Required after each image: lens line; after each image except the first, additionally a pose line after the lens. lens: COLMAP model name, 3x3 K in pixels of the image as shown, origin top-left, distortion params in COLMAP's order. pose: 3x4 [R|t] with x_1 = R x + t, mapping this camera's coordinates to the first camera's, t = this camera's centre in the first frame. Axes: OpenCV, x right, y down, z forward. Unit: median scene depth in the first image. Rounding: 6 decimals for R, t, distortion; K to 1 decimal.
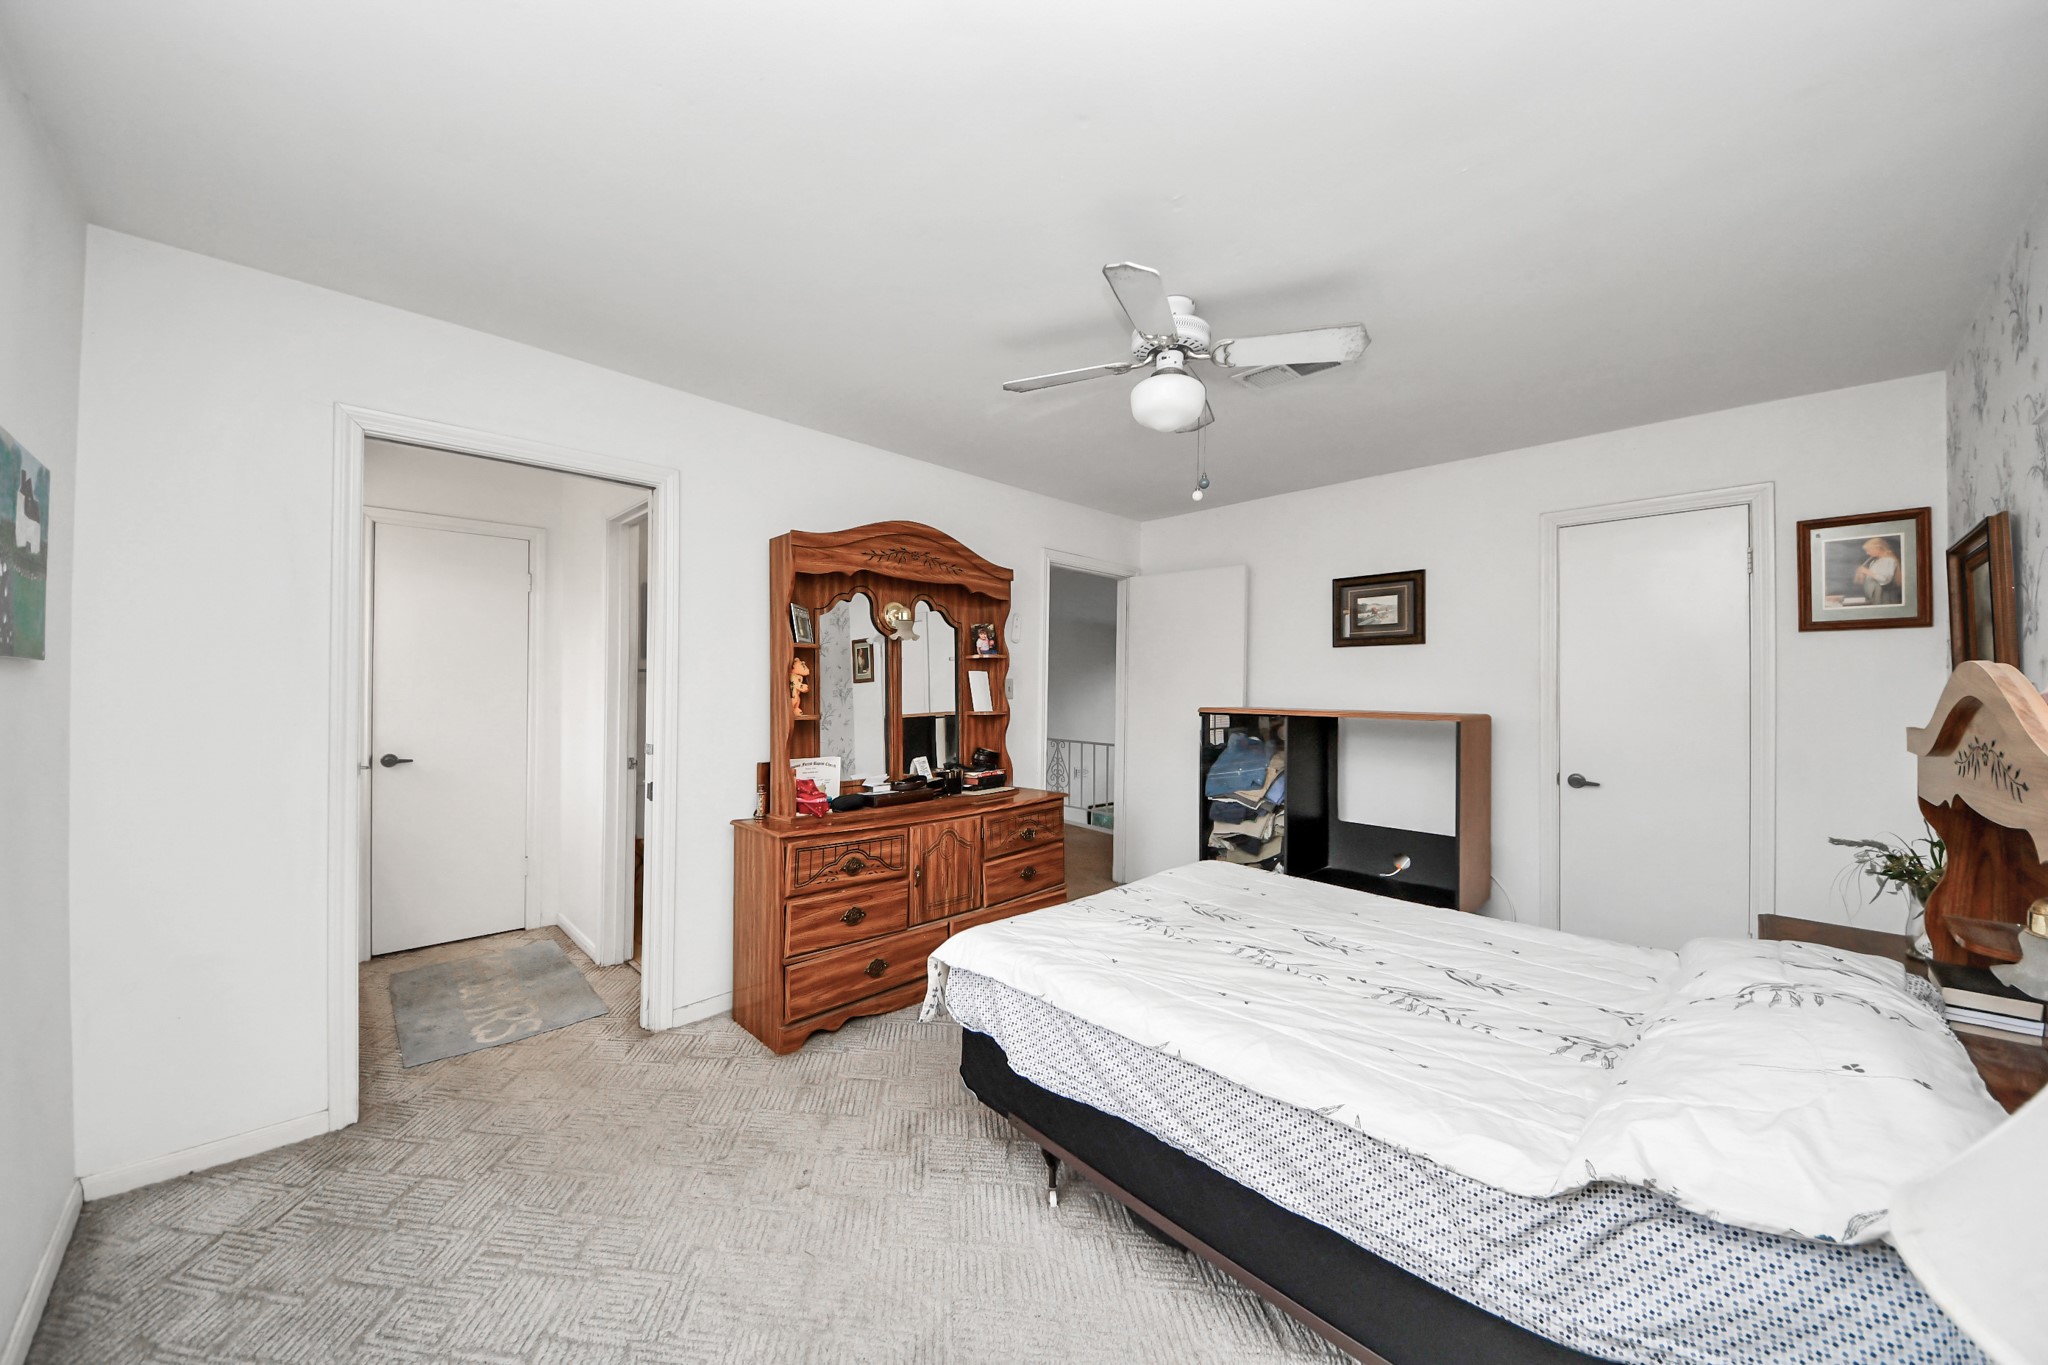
lens RADIAL K [[722.4, 0, 1017.9], [0, 722.4, 687.6], [0, 0, 1]] dist [0.043033, -0.027212]
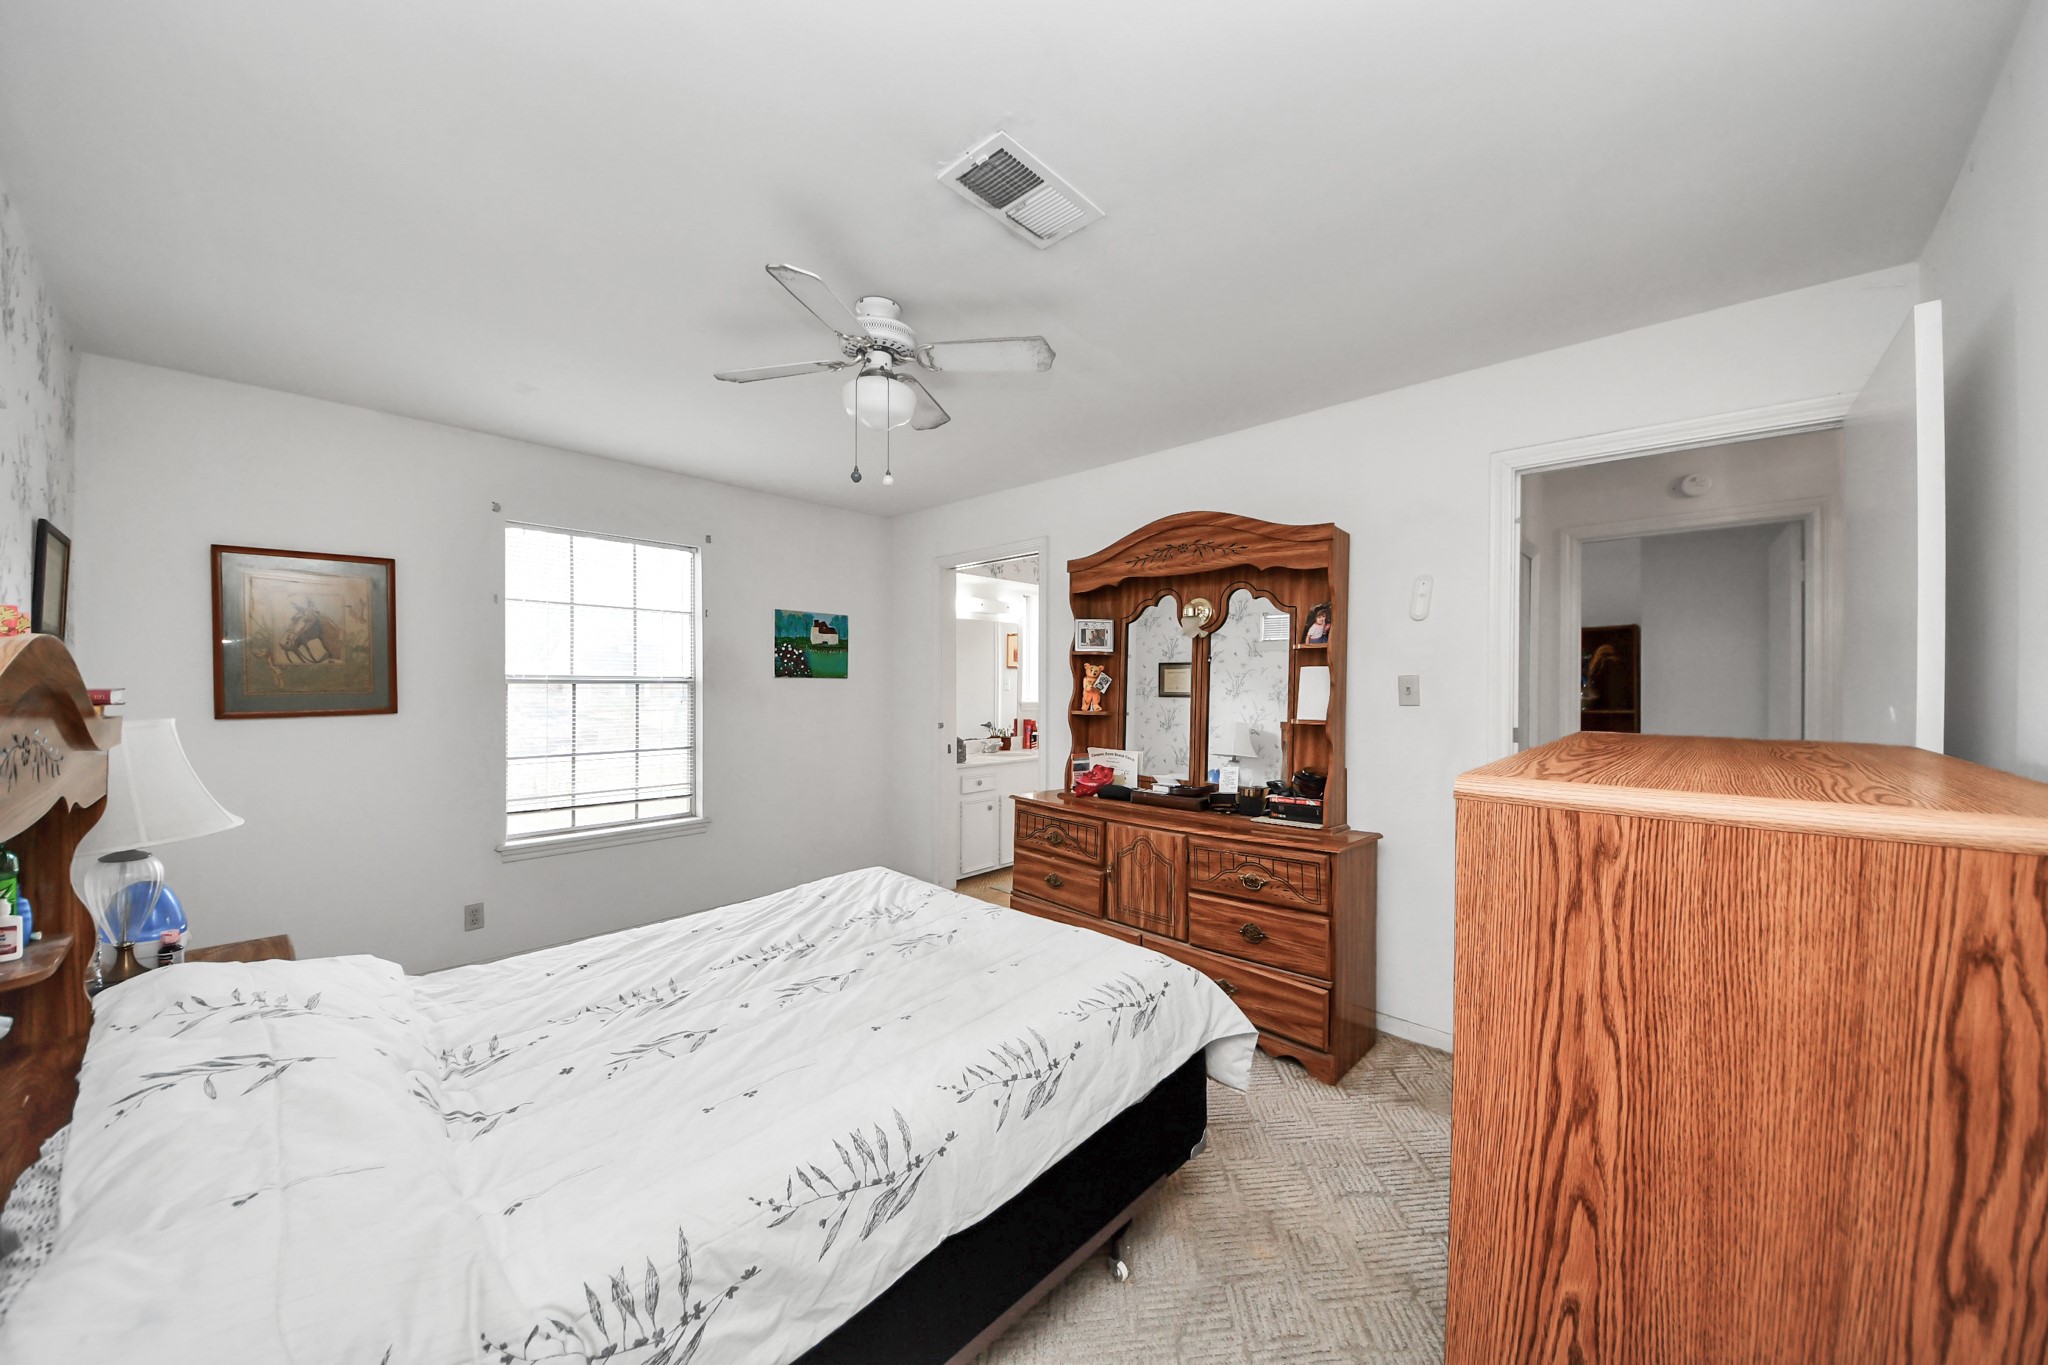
lens RADIAL K [[722.4, 0, 1017.9], [0, 722.4, 687.6], [0, 0, 1]] dist [0.043033, -0.027212]
pose [[0.031958, -0.004280, -0.999480, 0.810989], [-0.007265, 0.999963, -0.004514, 0.005552], [0.999463, 0.007405, 0.031926, 0.771981]]
